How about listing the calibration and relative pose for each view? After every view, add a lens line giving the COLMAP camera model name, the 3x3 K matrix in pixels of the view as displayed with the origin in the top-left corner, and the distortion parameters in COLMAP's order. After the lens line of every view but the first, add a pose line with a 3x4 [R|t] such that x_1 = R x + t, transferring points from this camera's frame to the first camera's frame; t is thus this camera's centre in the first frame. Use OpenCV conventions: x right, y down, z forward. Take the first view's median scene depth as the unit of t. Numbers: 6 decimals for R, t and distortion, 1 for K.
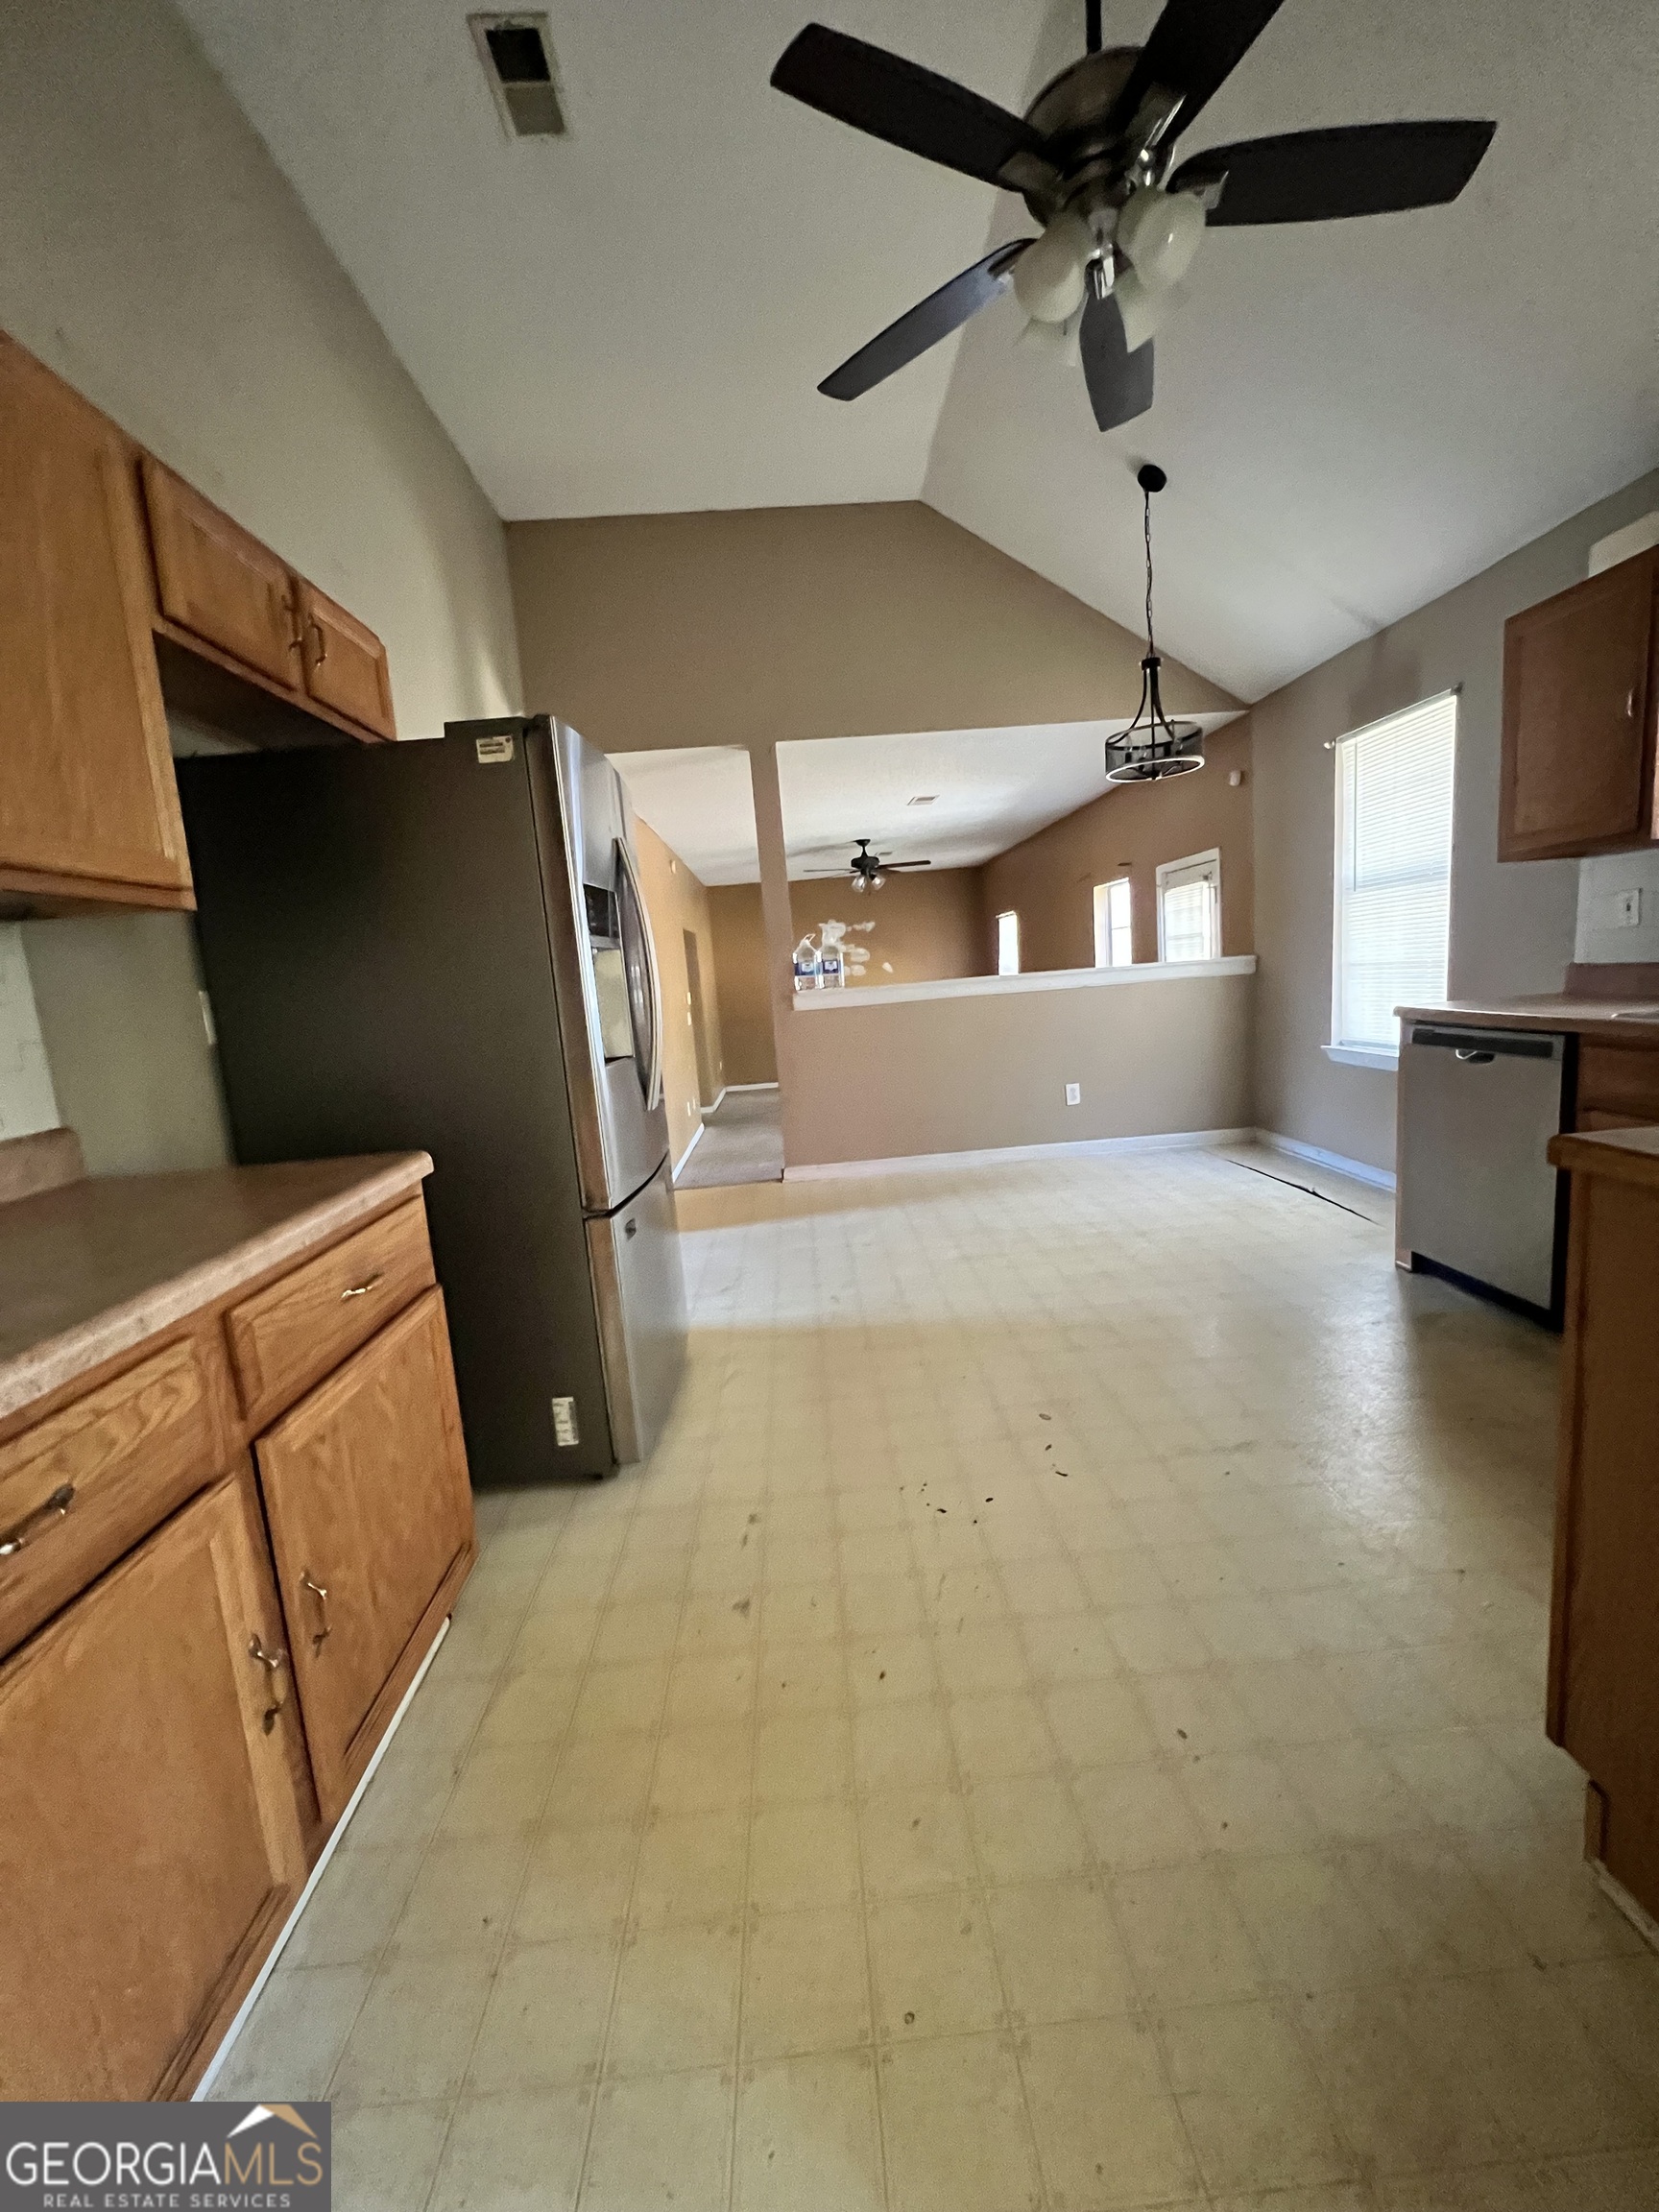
lens RADIAL K [[886.2, 0, 829.5], [0, 886.2, 1106.0], [0, 0, 1]] dist [-0.001162, -0.000531]
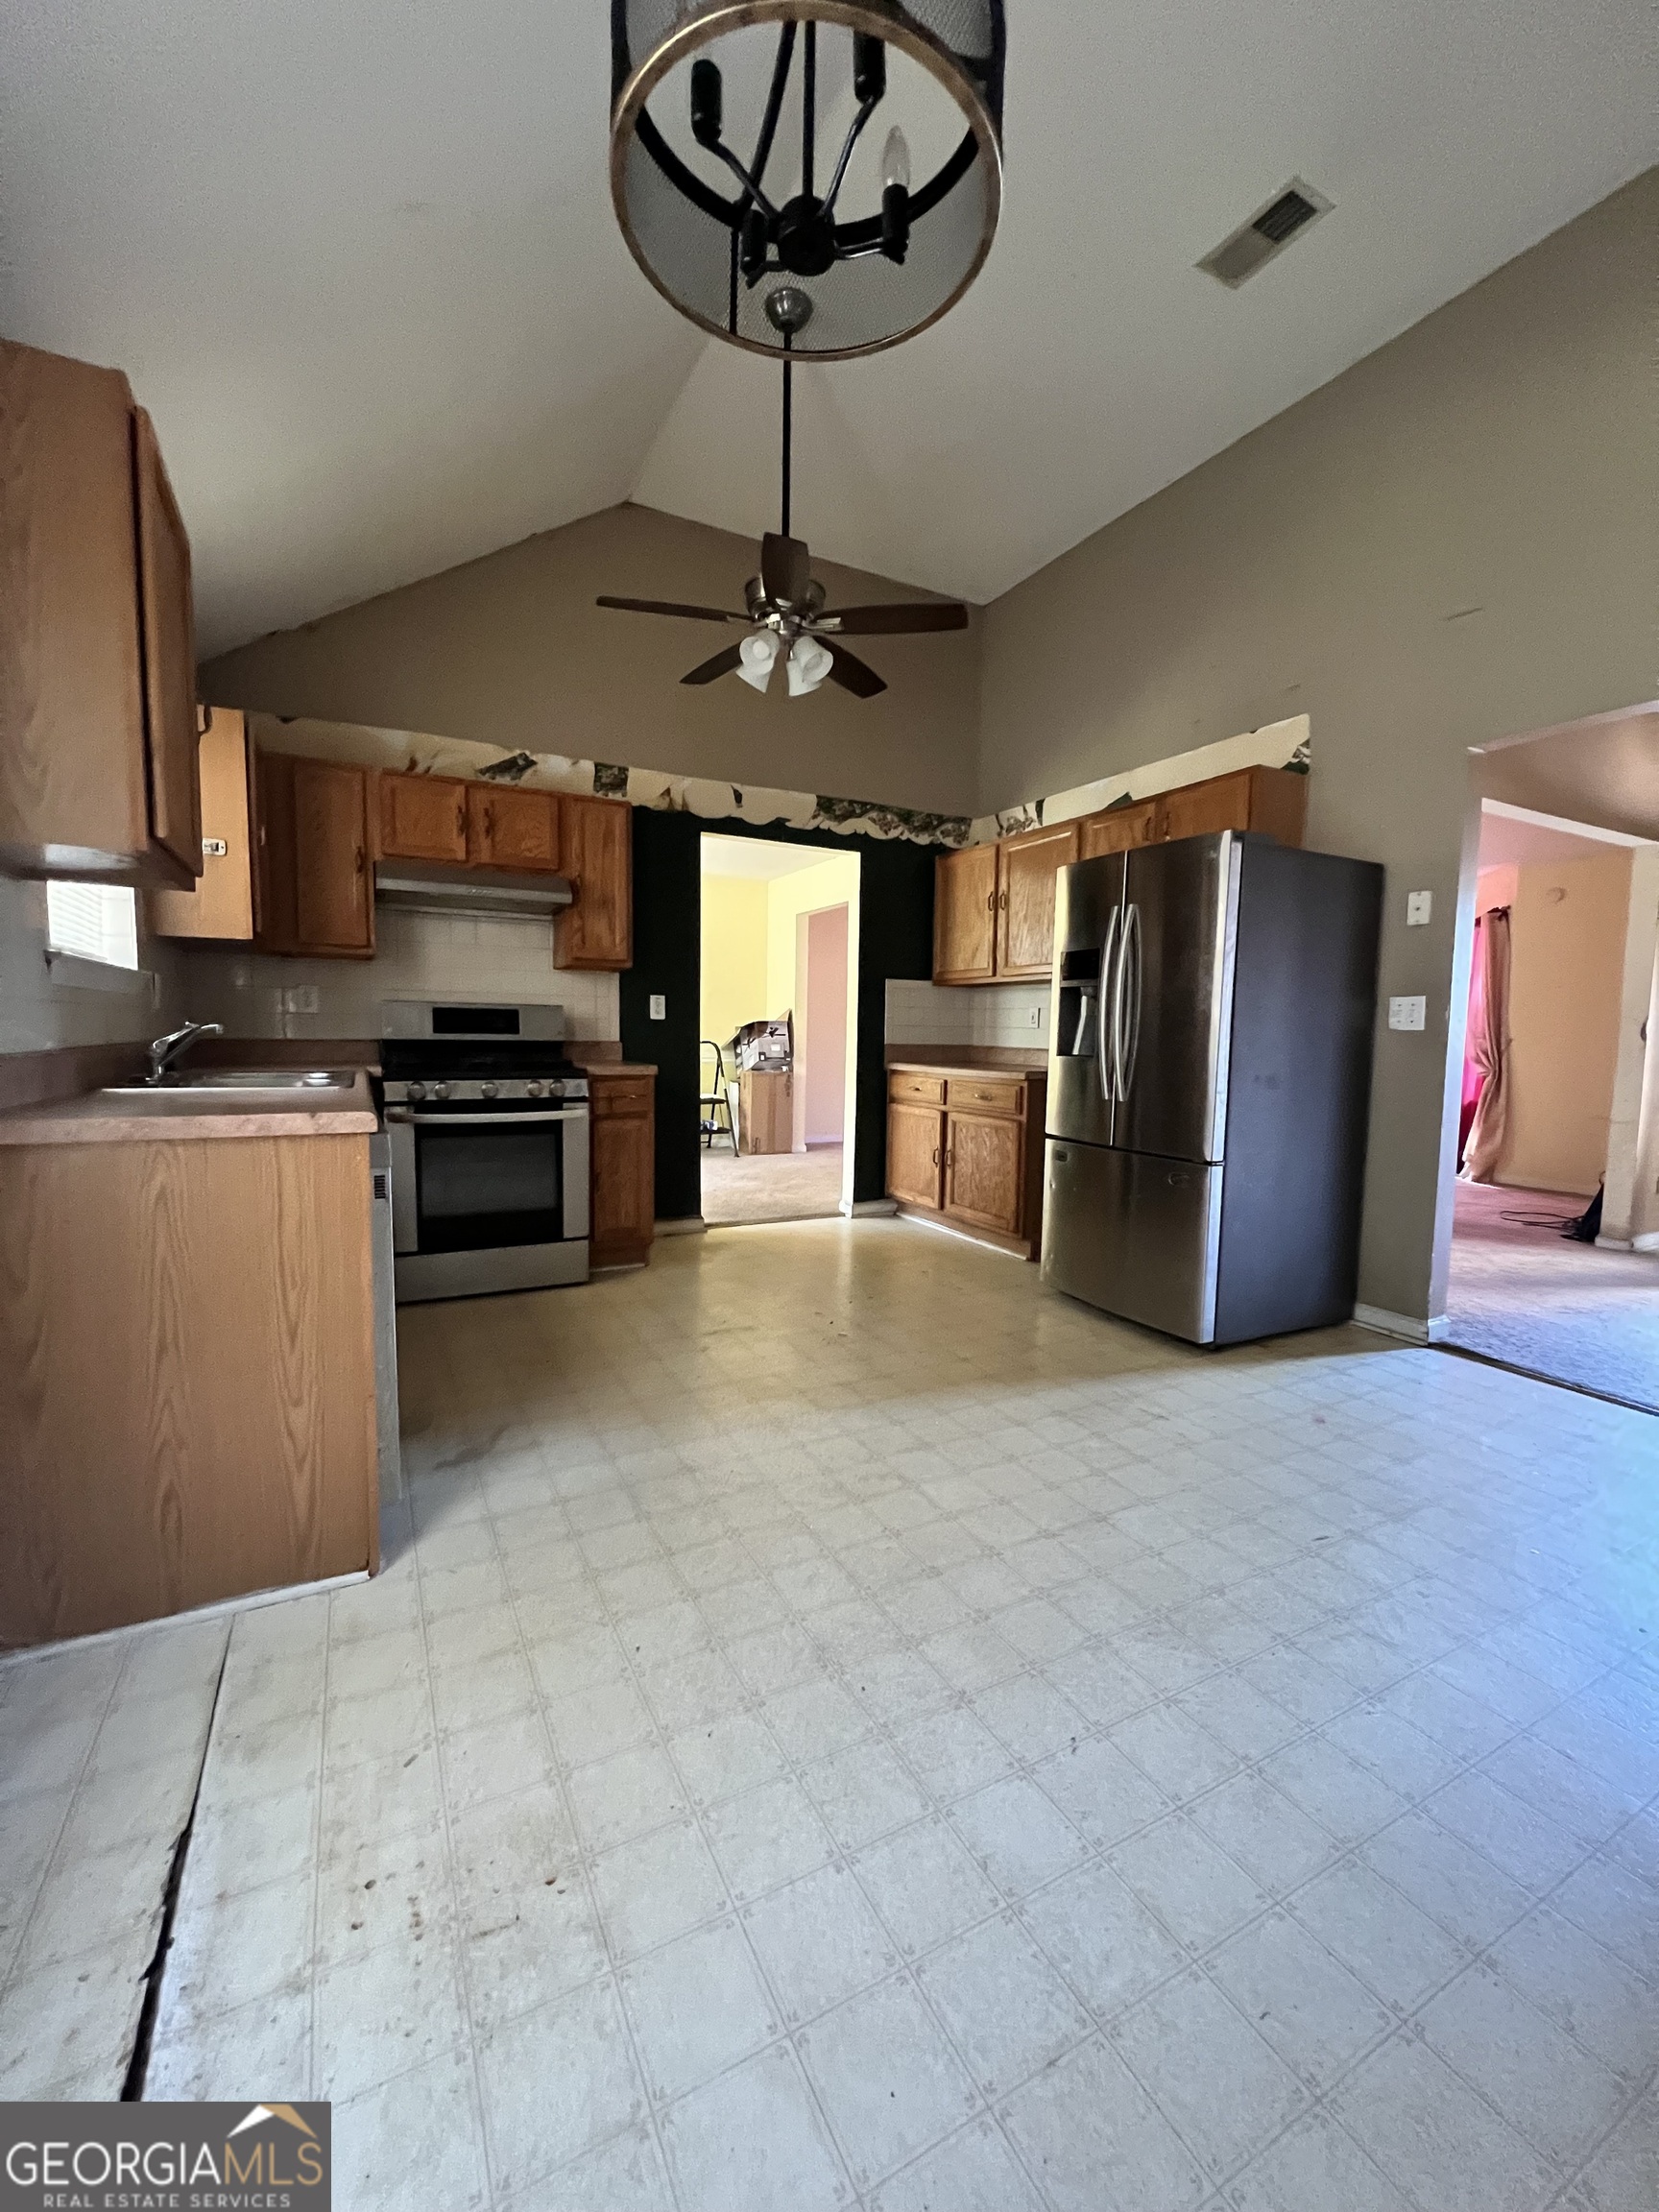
lens RADIAL K [[886.2, 0, 829.5], [0, 886.2, 1106.0], [0, 0, 1]] dist [-0.001162, -0.000531]
pose [[-0.899614, 0.099780, -0.425133, 0.502226], [-0.010787, 0.968171, 0.250057, -0.211044], [0.436553, 0.229541, -0.869904, 1.305130]]
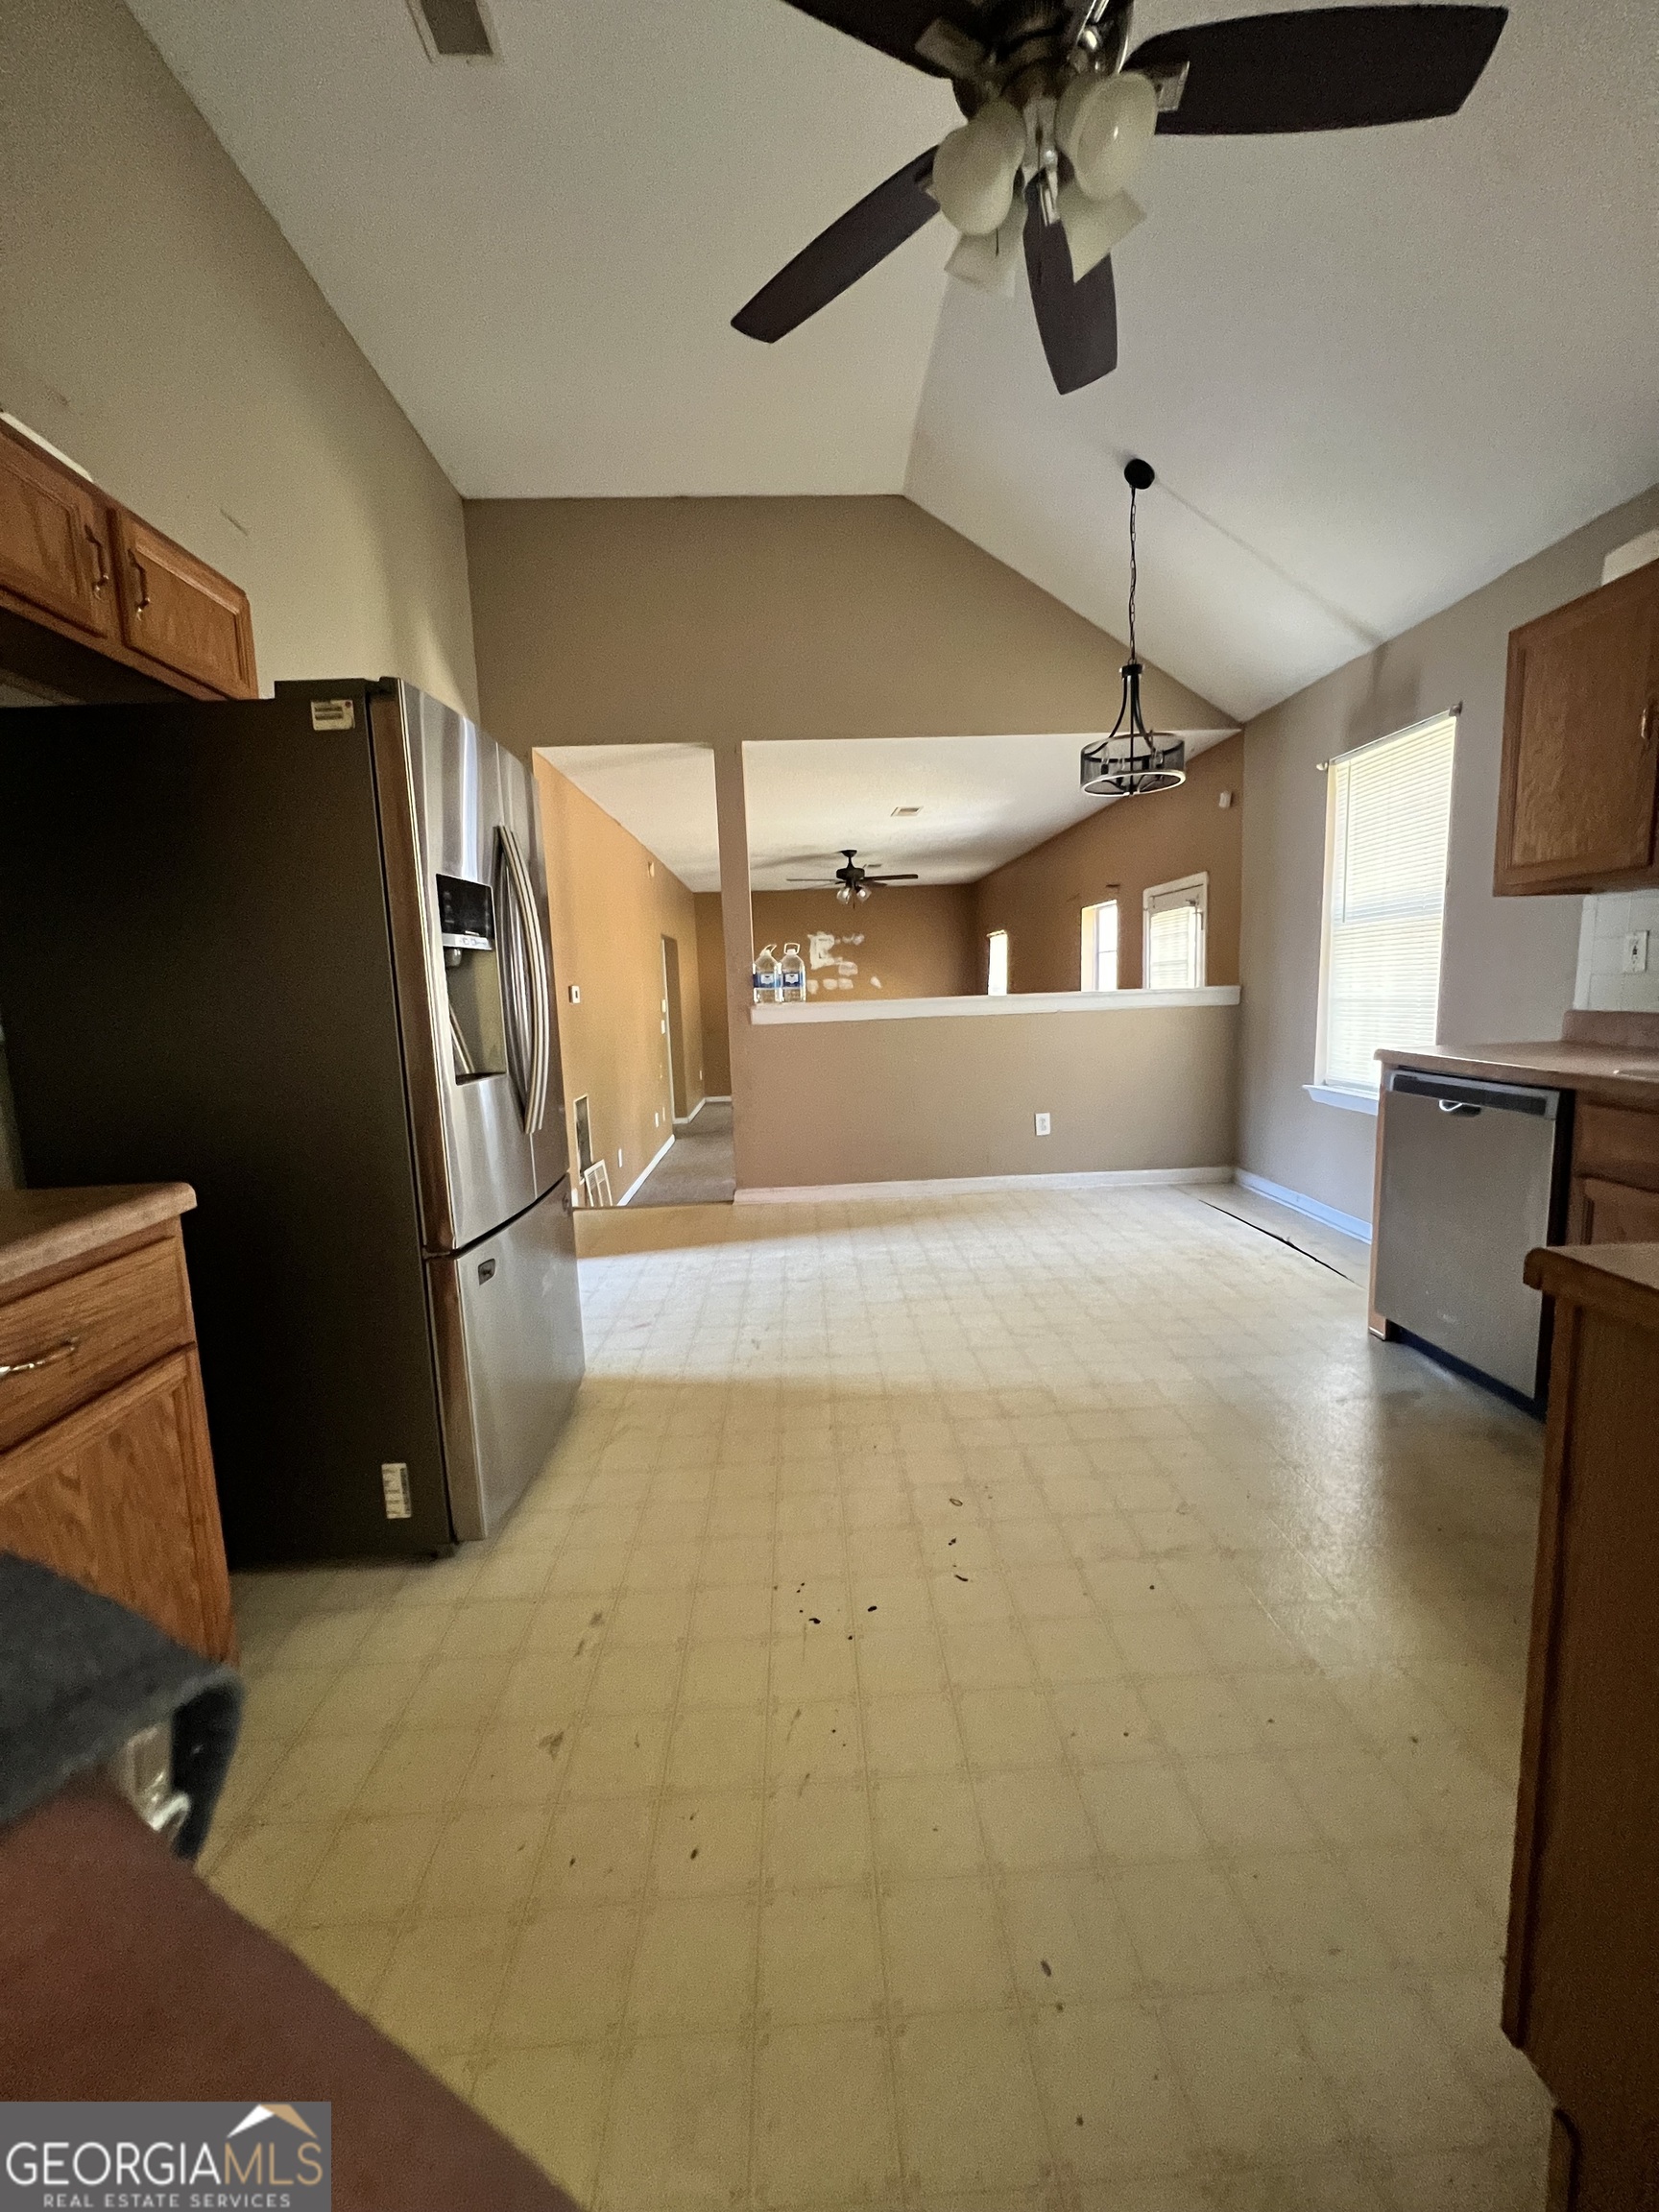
lens RADIAL K [[886.2, 0, 829.5], [0, 886.2, 1106.0], [0, 0, 1]] dist [-0.001162, -0.000531]
pose [[0.999163, 0.040899, 0.001029, 0.062771], [-0.040882, 0.999076, -0.013226, -0.015114], [-0.001569, 0.013173, 0.999912, 0.072546]]
